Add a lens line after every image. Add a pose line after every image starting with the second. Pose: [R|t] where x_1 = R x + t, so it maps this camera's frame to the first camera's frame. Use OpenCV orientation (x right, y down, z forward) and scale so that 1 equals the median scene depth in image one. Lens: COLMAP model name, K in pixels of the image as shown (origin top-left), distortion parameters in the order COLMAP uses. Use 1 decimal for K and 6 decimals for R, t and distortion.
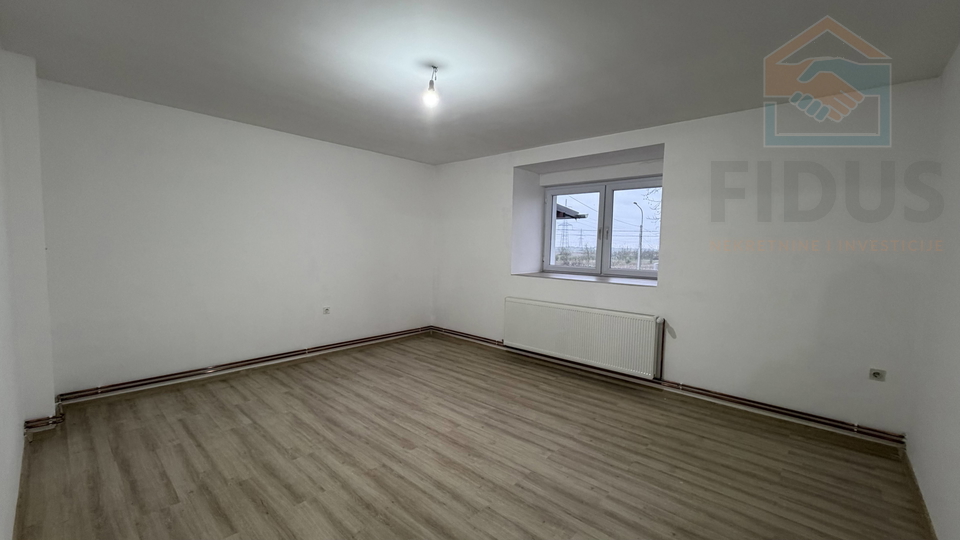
lens RADIAL K [[383.0, 0, 483.5], [0, 383.0, 269.8], [0, 0, 1]] dist [-0.001167, 0.000161]
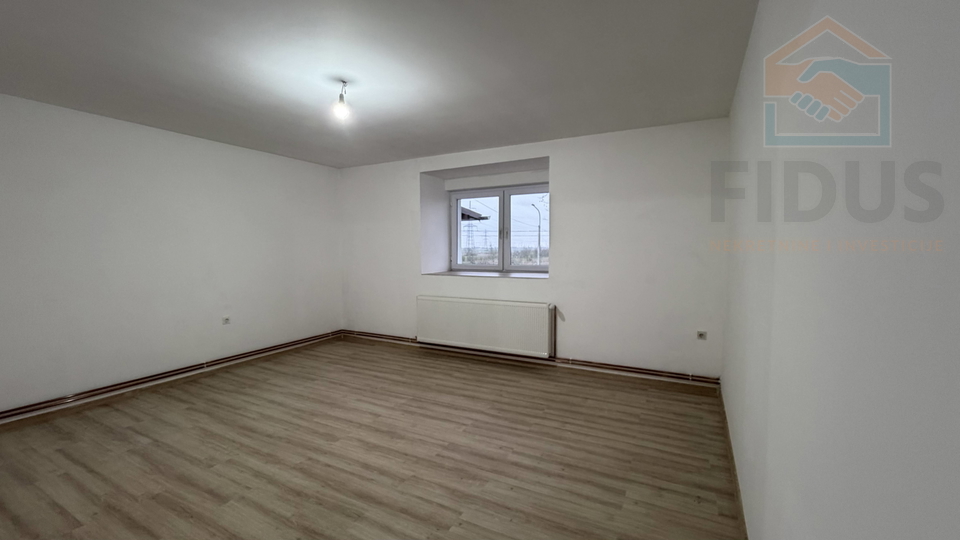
lens RADIAL K [[383.0, 0, 483.5], [0, 383.0, 269.8], [0, 0, 1]] dist [-0.001167, 0.000161]
pose [[0.970389, -0.040308, 0.238160, -0.019597], [0.041281, 0.999147, 0.000899, 0.009388], [-0.237993, 0.008959, 0.971226, -0.100166]]
